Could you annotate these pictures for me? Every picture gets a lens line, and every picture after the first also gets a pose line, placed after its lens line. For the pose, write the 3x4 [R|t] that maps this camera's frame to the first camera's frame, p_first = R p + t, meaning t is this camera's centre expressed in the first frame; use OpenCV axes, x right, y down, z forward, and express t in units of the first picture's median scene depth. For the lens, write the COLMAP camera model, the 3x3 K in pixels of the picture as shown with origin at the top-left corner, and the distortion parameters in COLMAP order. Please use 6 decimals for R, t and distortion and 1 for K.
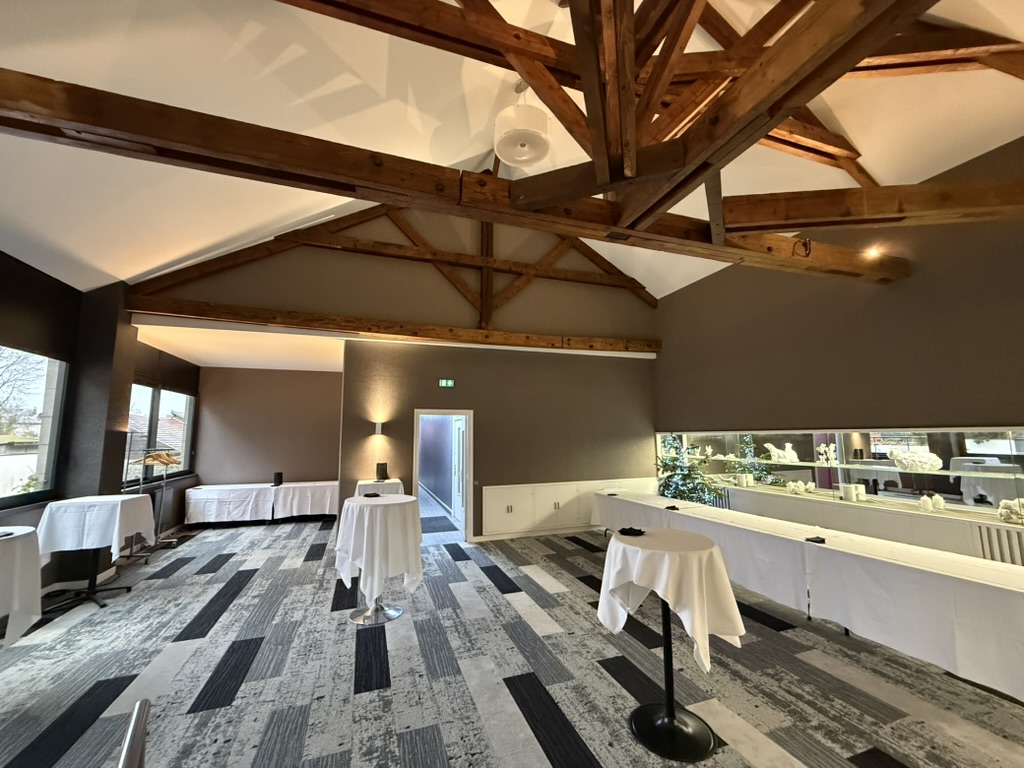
lens RADIAL K [[408.0, 0, 511.8], [0, 408.0, 385.1], [0, 0, 1]] dist [-0.000399, -0.000223]
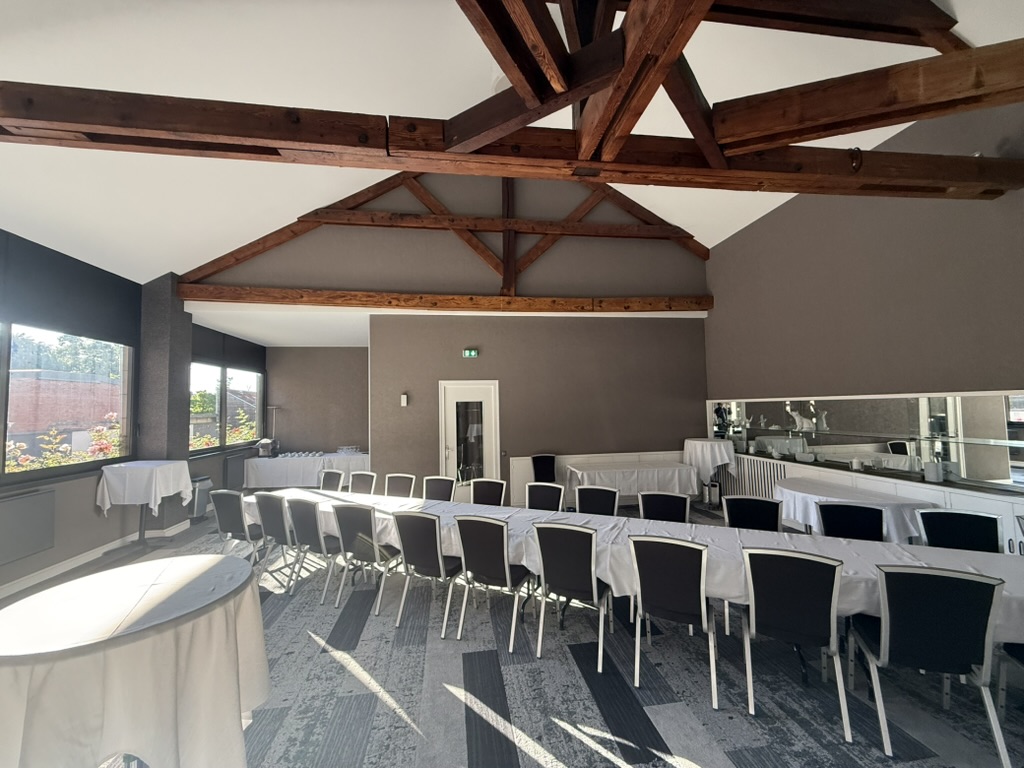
lens RADIAL K [[408.0, 0, 506.6], [0, 408.0, 386.7], [0, 0, 1]] dist [-0.000399, -0.000223]
pose [[0.980753, -0.019637, -0.194260, 0.193101], [0.034618, 0.996655, 0.074028, 0.008933], [0.192157, -0.079328, 0.978153, 0.076718]]
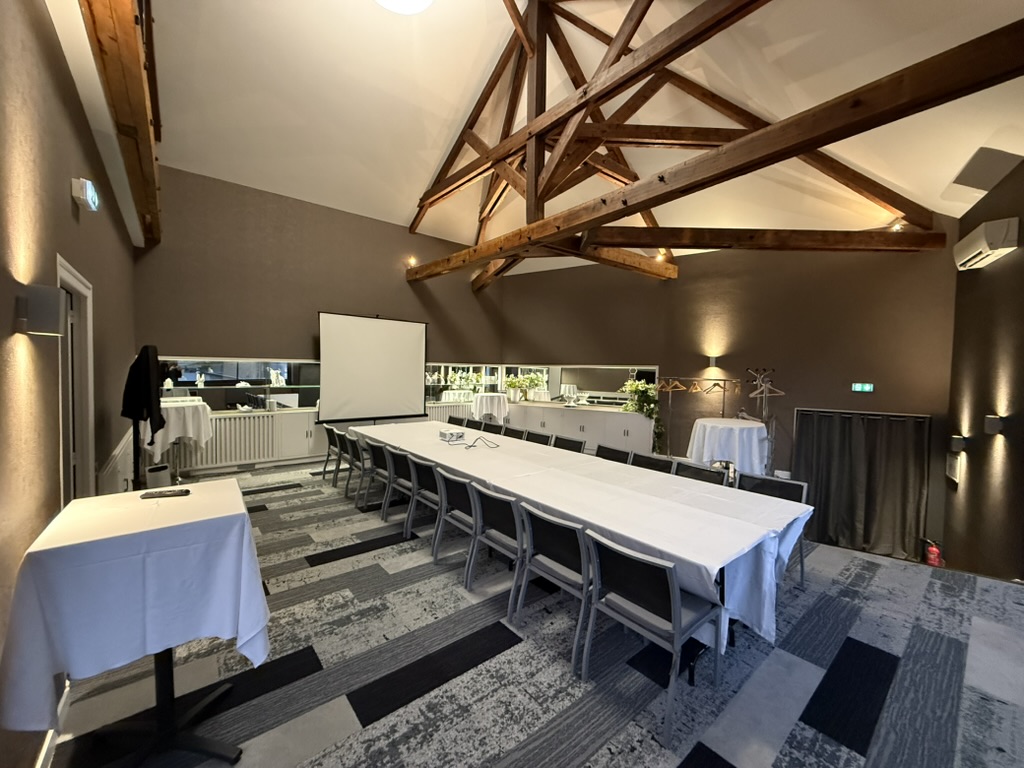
lens RADIAL K [[408.0, 0, 508.6], [0, 408.0, 382.4], [0, 0, 1]] dist [-0.000399, -0.000223]
pose [[-0.343034, -0.027115, 0.938932, -0.943387], [-0.127409, 0.991689, -0.017910, 0.172589], [-0.930642, -0.125772, -0.343637, 1.204113]]
